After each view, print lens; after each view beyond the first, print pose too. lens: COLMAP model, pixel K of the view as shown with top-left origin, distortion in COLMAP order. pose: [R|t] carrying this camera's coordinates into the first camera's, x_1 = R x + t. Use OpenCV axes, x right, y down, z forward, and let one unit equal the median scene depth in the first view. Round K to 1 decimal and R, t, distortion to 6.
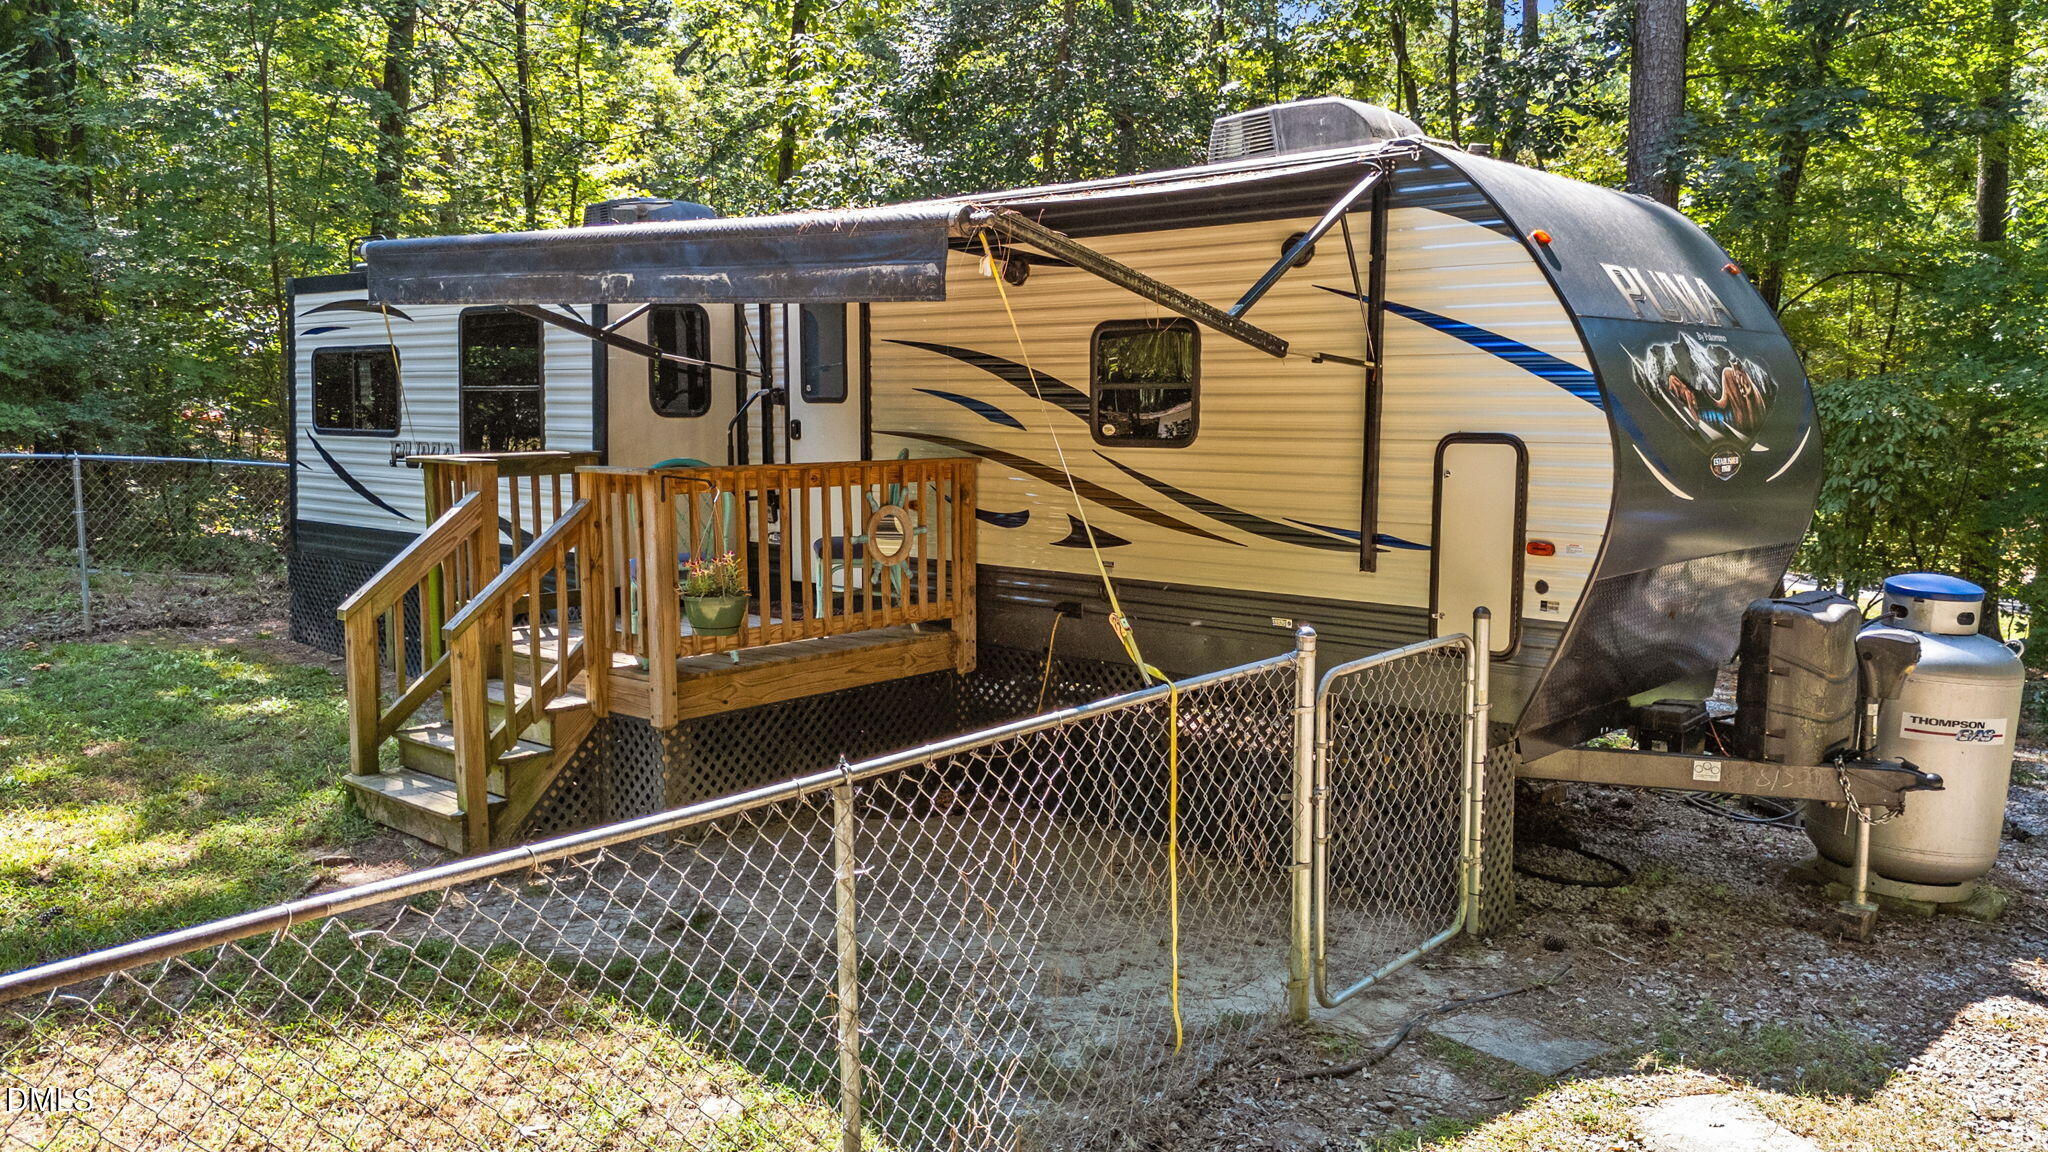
lens RADIAL K [[1539.8, 0, 1024.0], [0, 1539.8, 576.0], [0, 0, 1]] dist [0.121965, -0.248634]
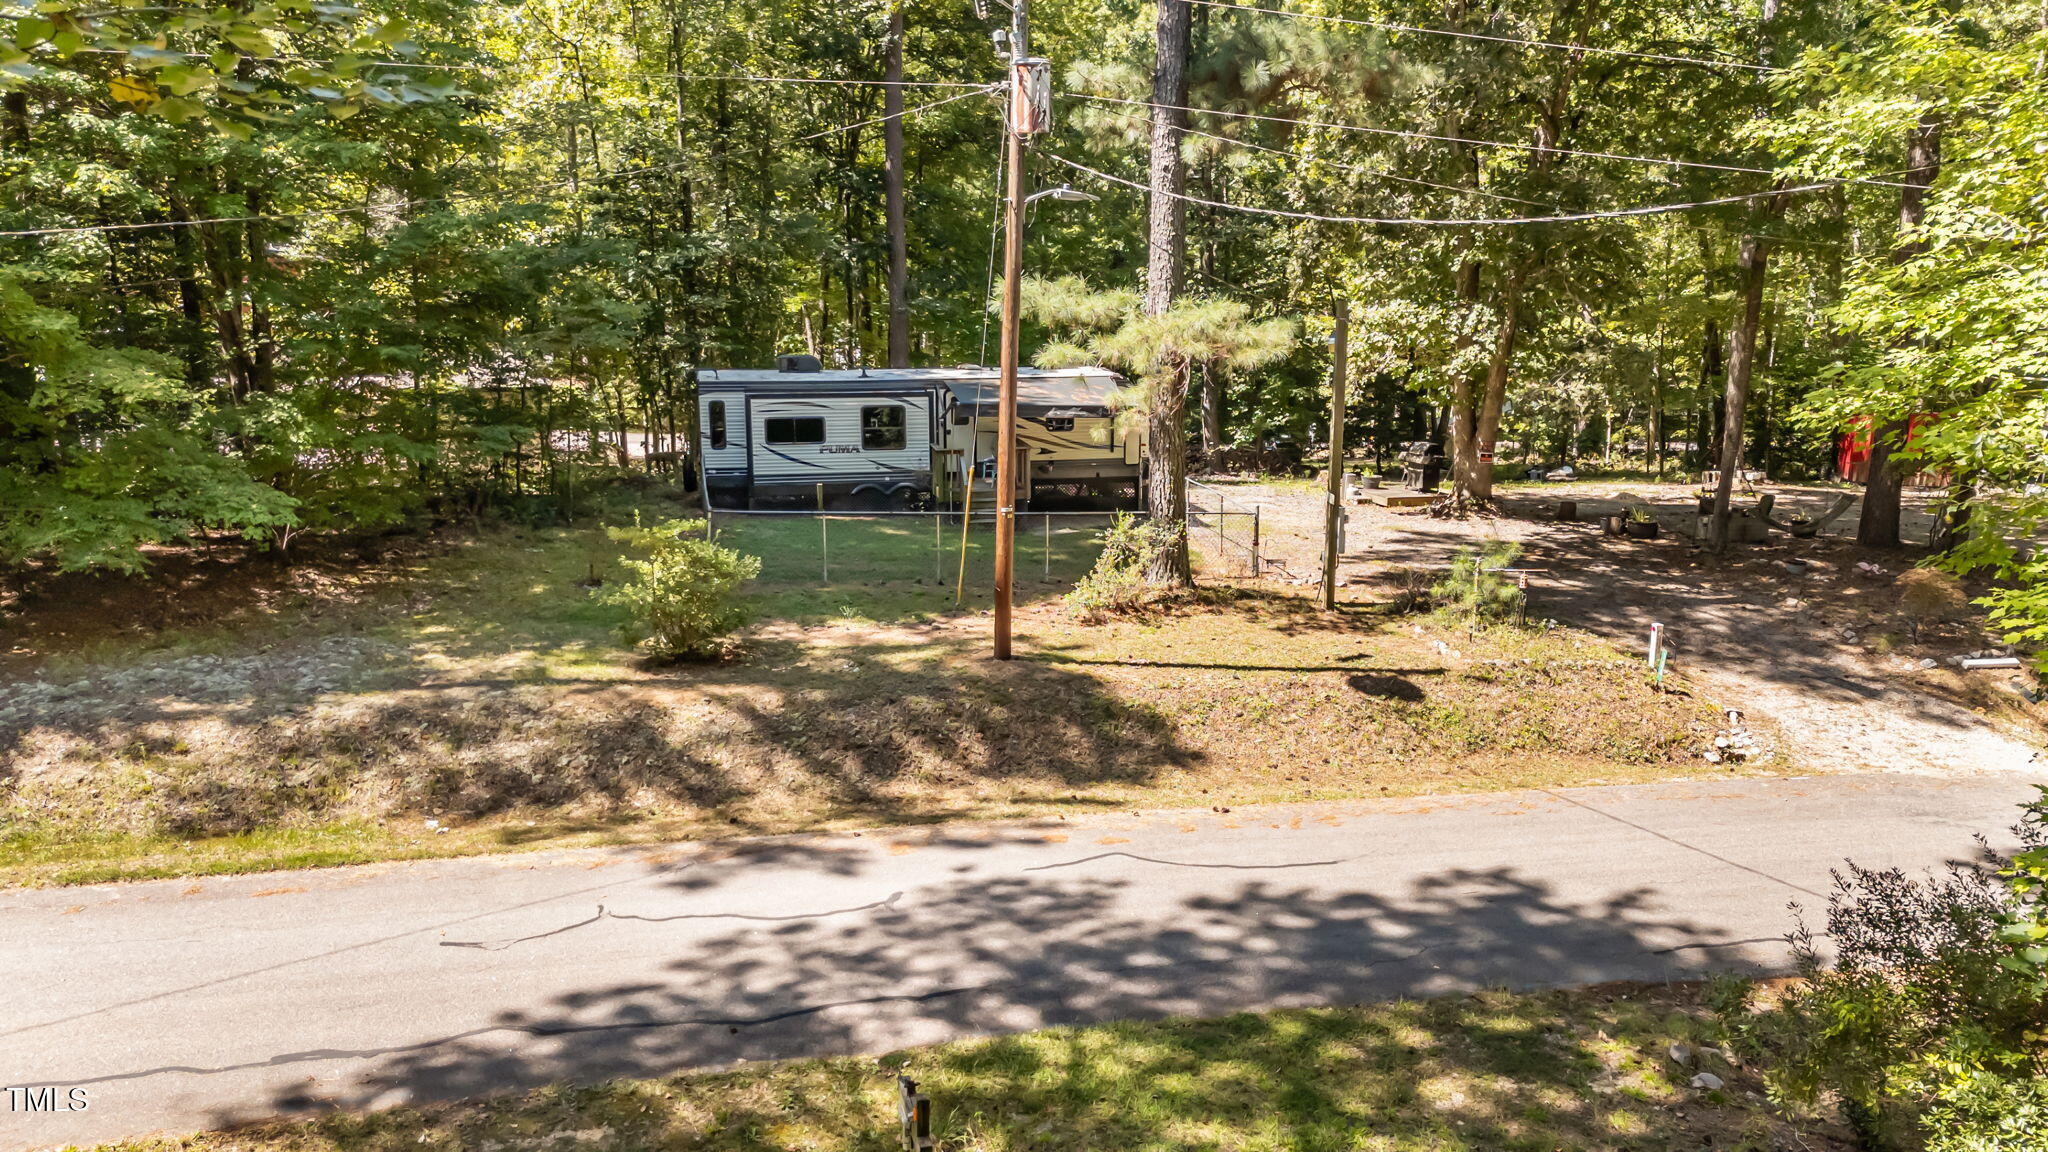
lens RADIAL K [[1484.4, 0, 1024.0], [0, 1484.4, 576.0], [0, 0, 1]] dist [0.115981, -0.217471]
pose [[0.594550, -0.168745, 0.786152, -3.957314], [0.094083, 0.985614, 0.140405, -0.321926], [-0.798535, -0.009514, 0.601873, -1.797590]]
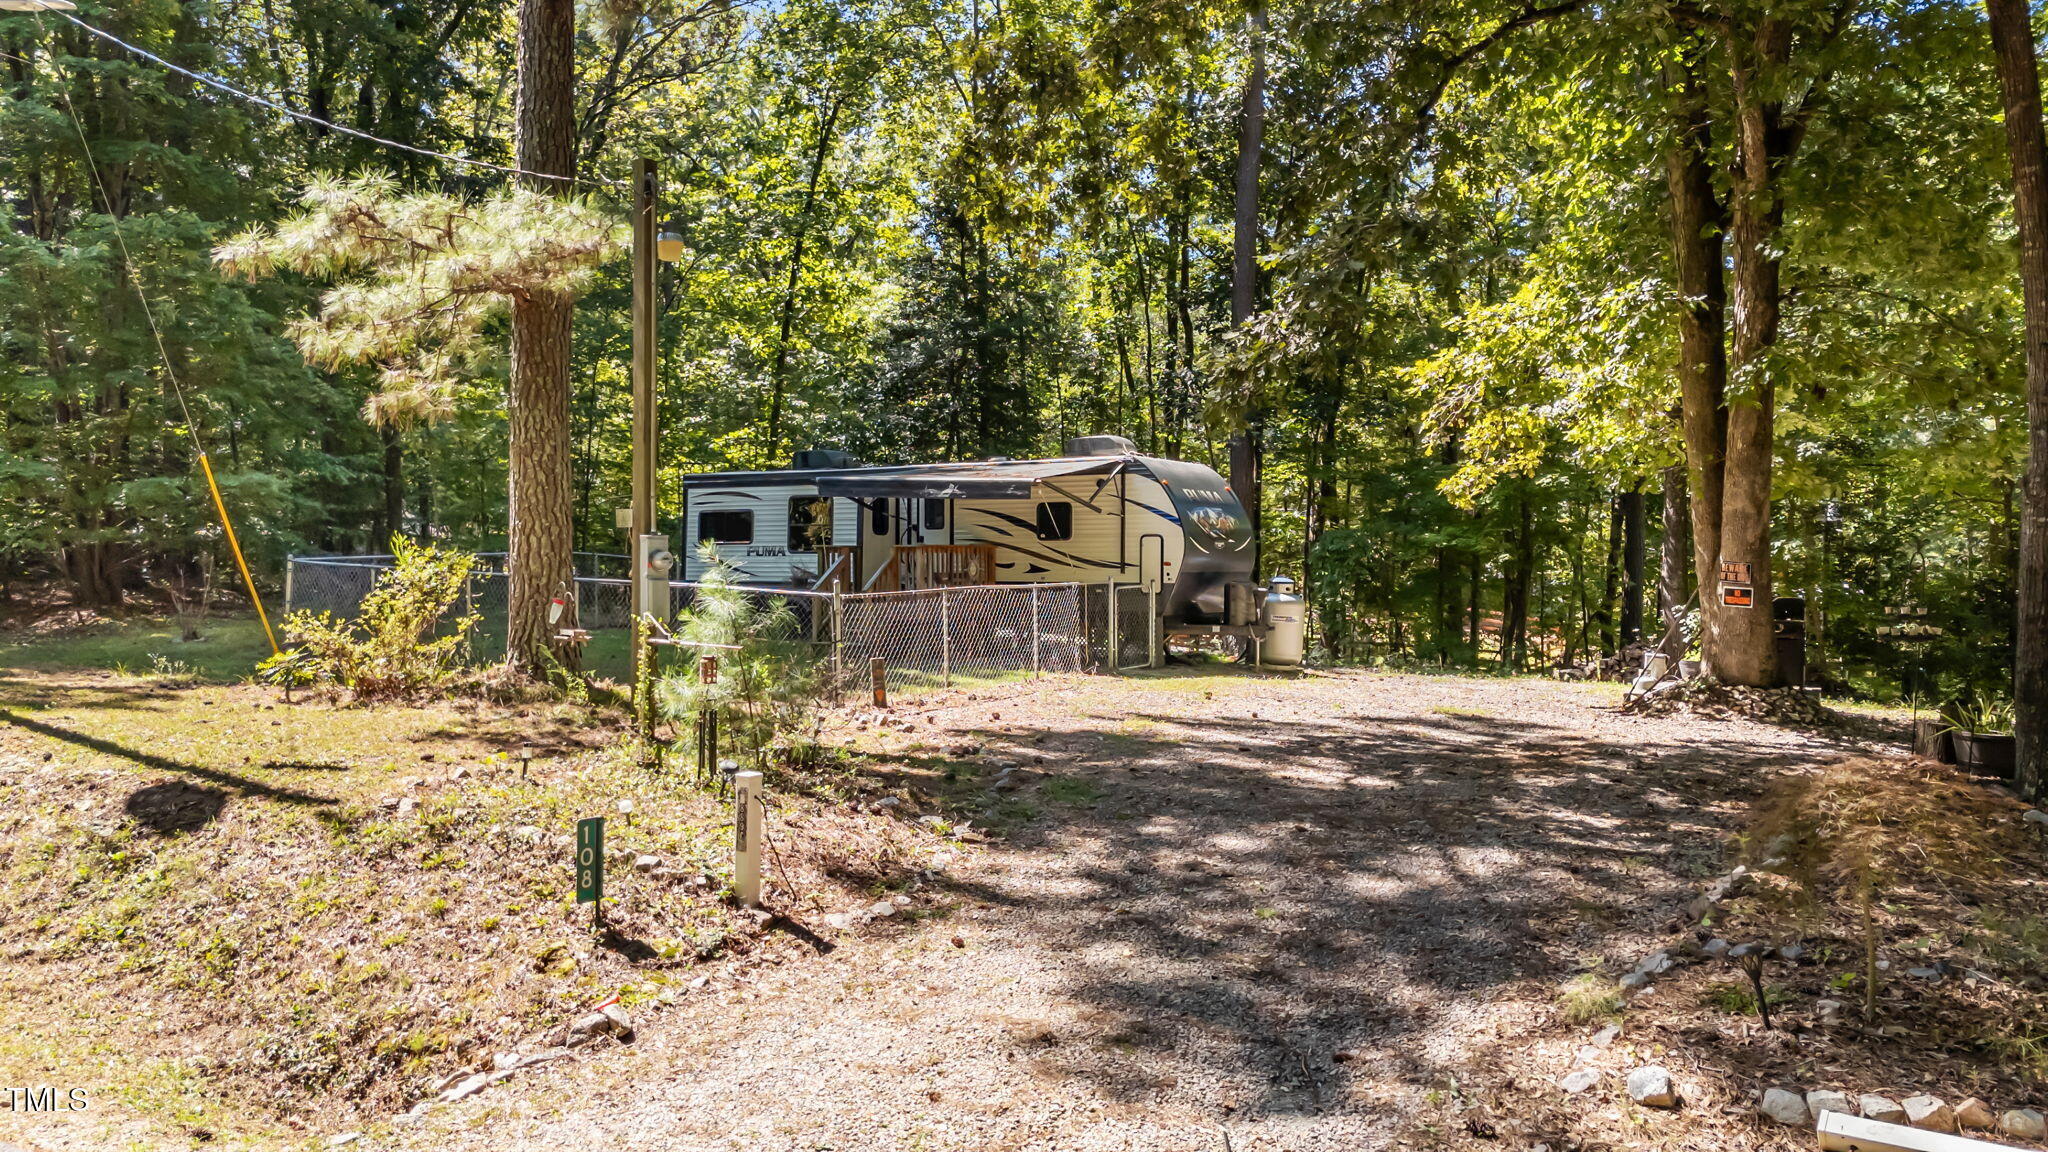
lens RADIAL K [[1484.4, 0, 1024.0], [0, 1484.4, 576.0], [0, 0, 1]] dist [0.115981, -0.217471]
pose [[0.985830, -0.001232, 0.167743, -0.558934], [0.019206, 0.994226, -0.105574, 0.349697], [-0.166644, 0.107299, 0.980162, -2.243200]]
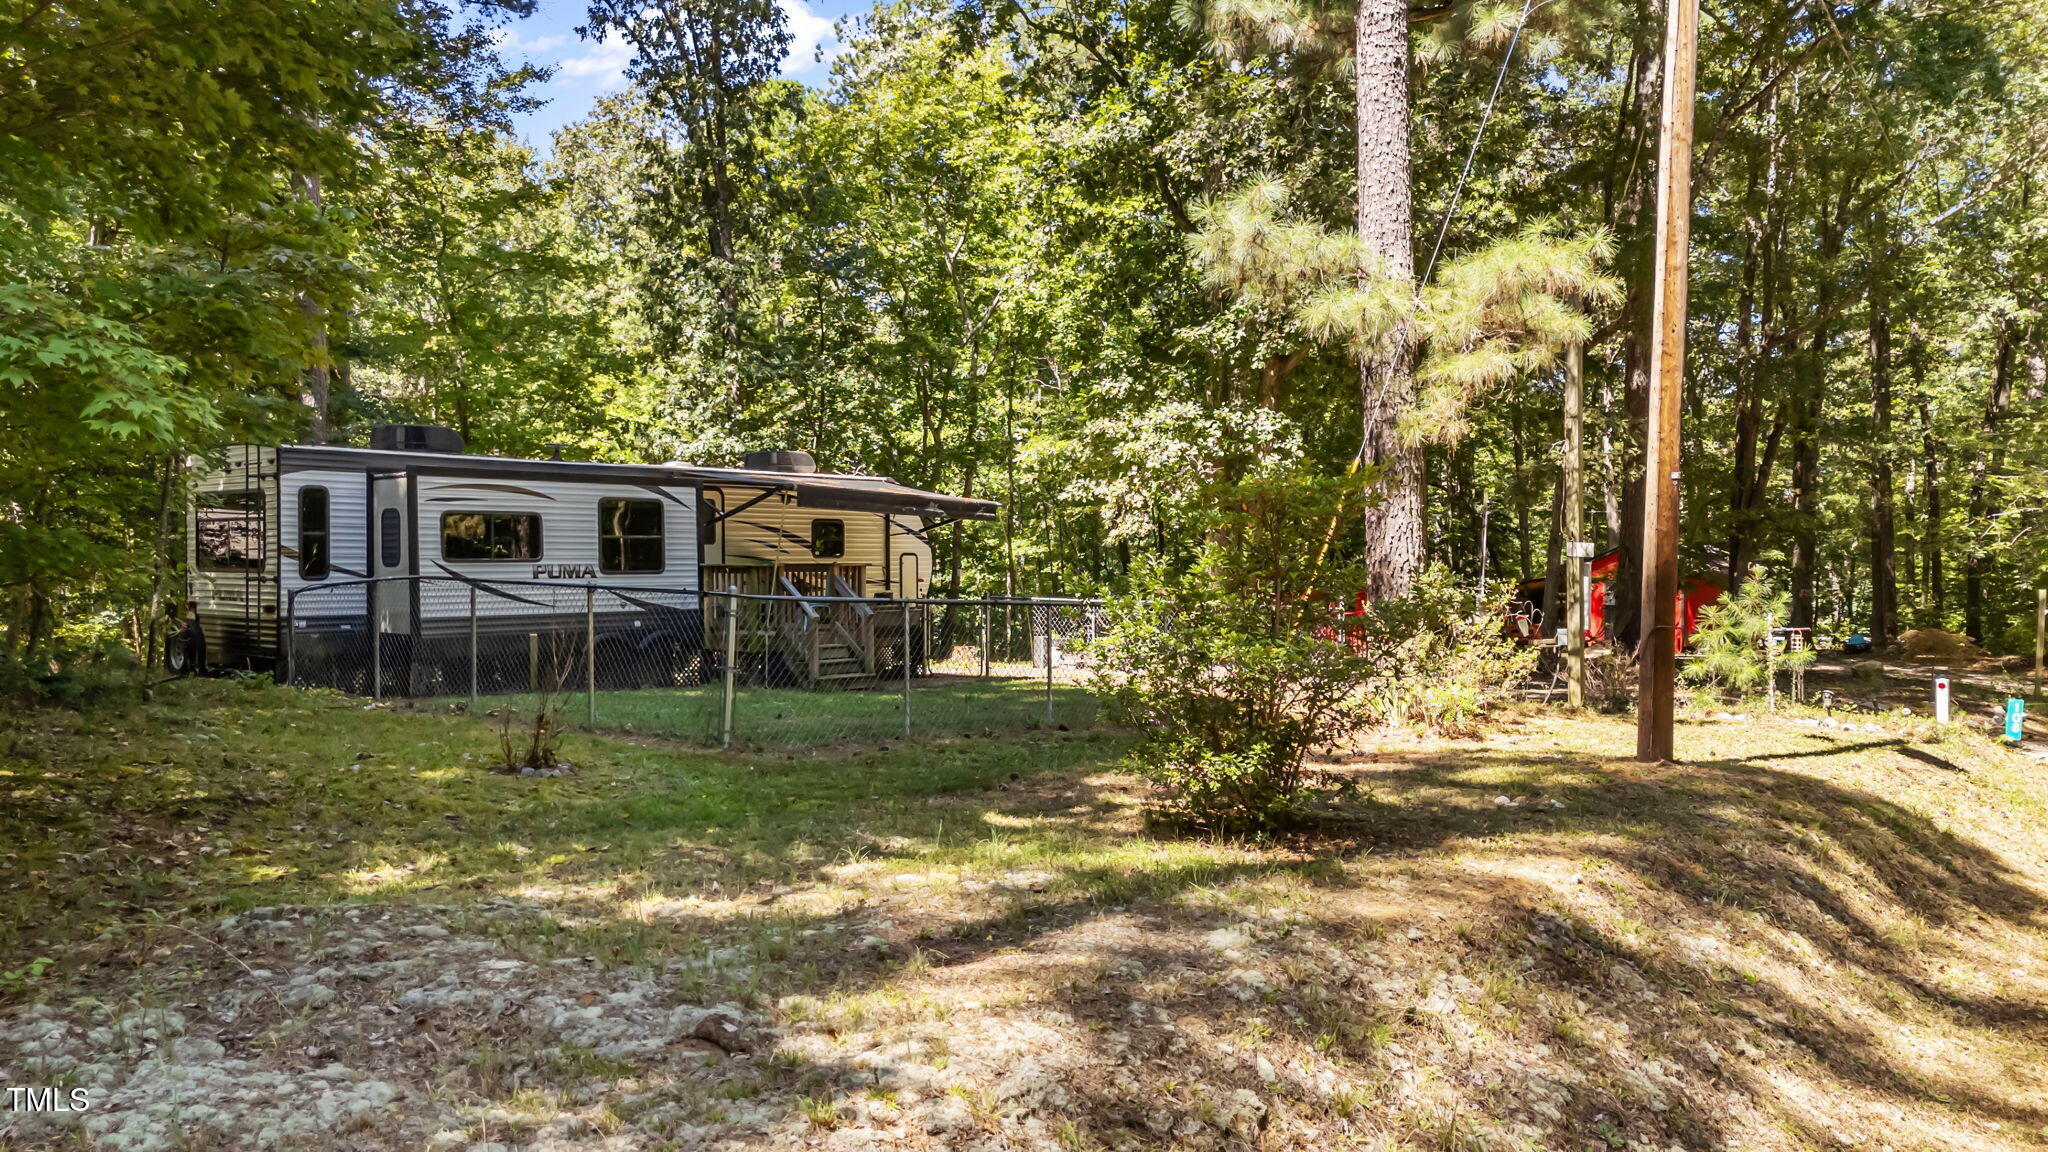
lens RADIAL K [[1484.4, 0, 1024.0], [0, 1484.4, 576.0], [0, 0, 1]] dist [0.115981, -0.217471]
pose [[-0.002099, -0.010341, 0.999944, -3.242395], [0.121005, 0.992596, 0.010519, -0.034531], [-0.992650, 0.121021, -0.000832, 0.661940]]
